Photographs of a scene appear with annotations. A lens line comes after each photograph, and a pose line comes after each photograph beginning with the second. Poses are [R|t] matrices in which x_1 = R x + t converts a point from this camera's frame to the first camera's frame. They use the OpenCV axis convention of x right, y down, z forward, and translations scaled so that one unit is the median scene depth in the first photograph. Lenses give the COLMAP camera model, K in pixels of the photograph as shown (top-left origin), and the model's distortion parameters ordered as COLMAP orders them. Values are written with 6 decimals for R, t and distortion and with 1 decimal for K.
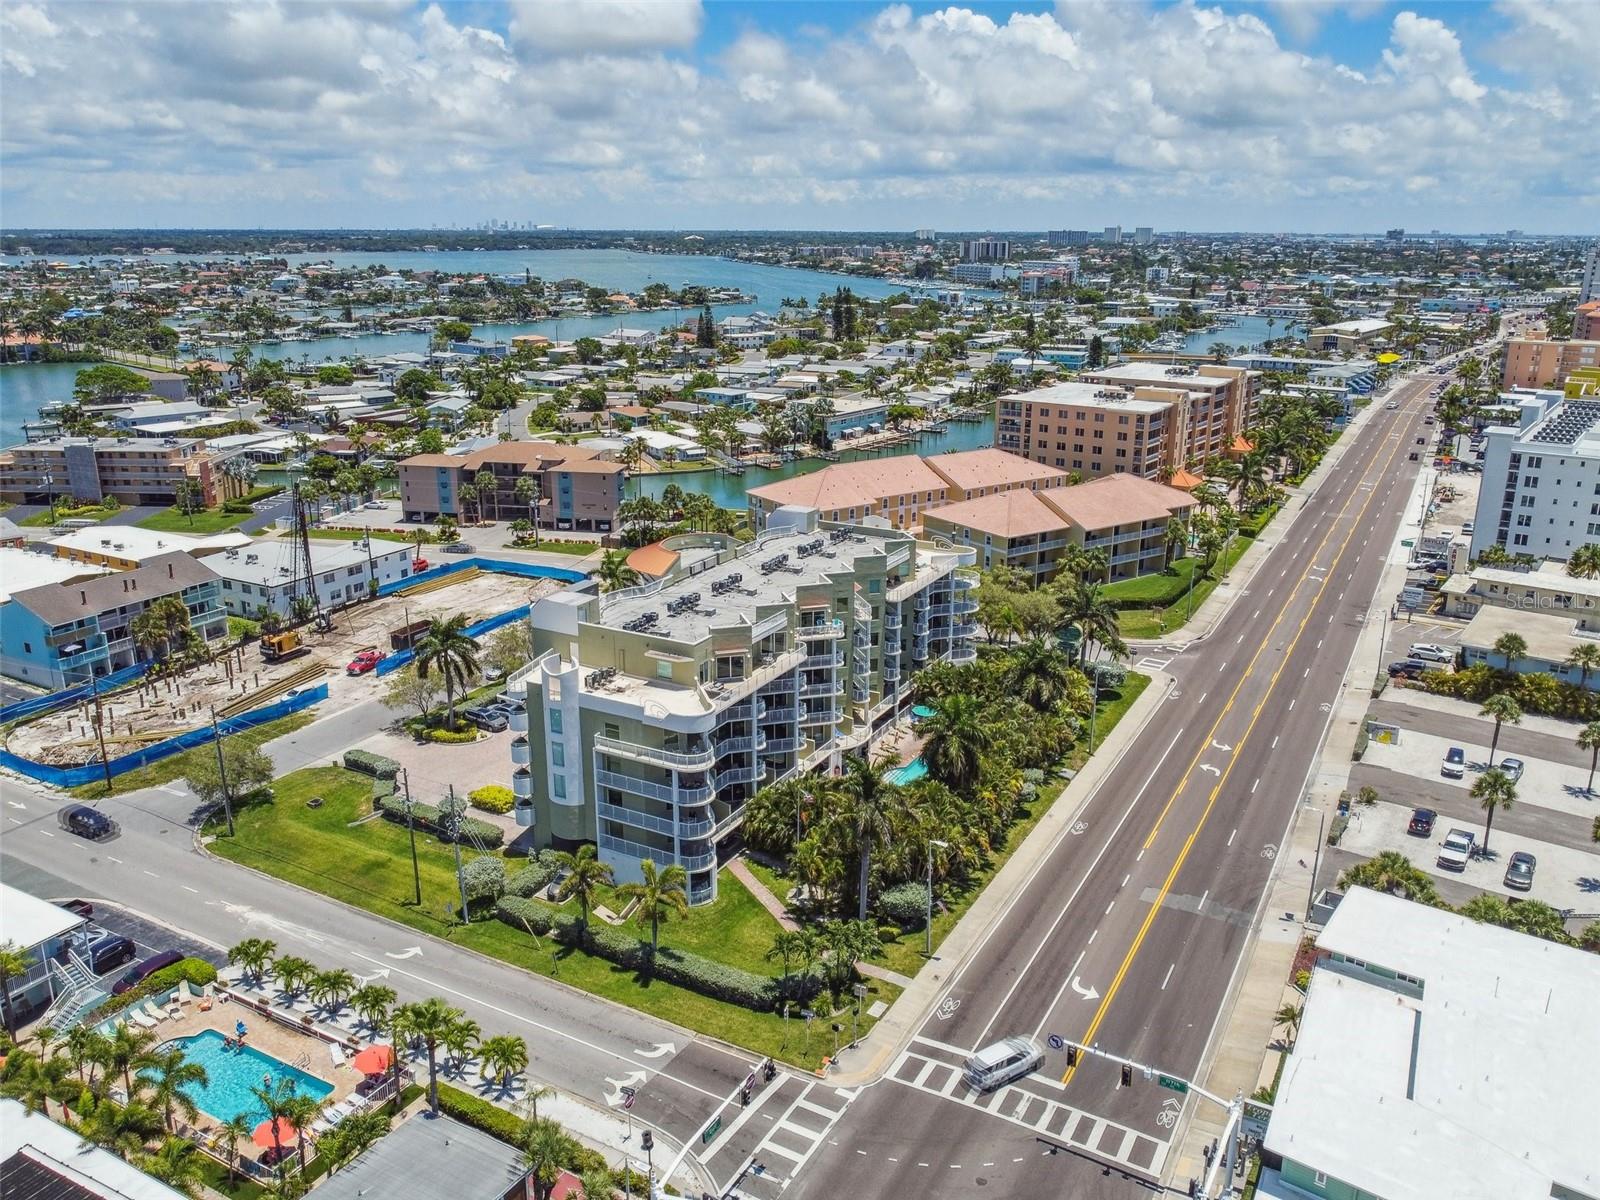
lens RADIAL K [[1223.3, 0, 795.4], [0, 1223.3, 598.8], [0, 0, 1]] dist [-0.000551, -0.004871]
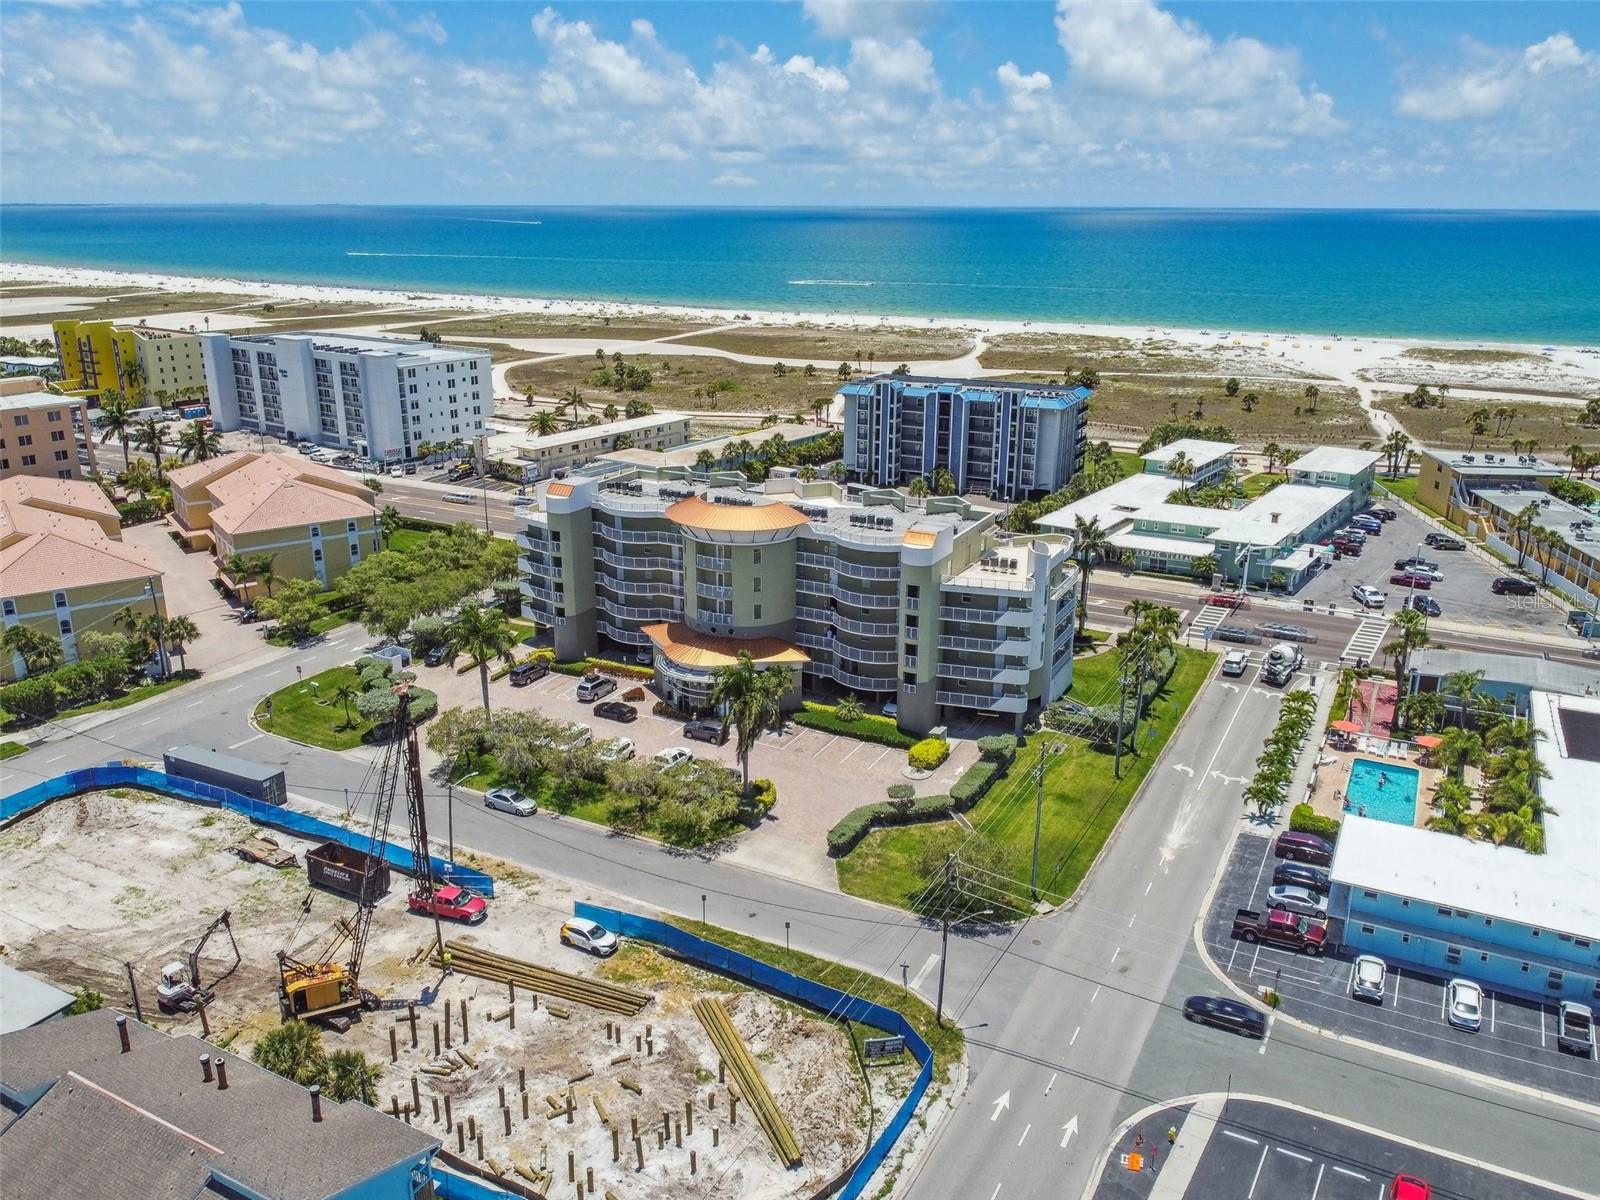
lens RADIAL K [[1215.9, 0, 802.4], [0, 1215.9, 618.6], [0, 0, 1]] dist [0.001021, -0.002074]
pose [[-0.018427, -0.324369, 0.945751, -0.664337], [0.284036, 0.905241, 0.316010, -0.161545], [-0.958637, 0.274451, 0.075451, 0.575375]]
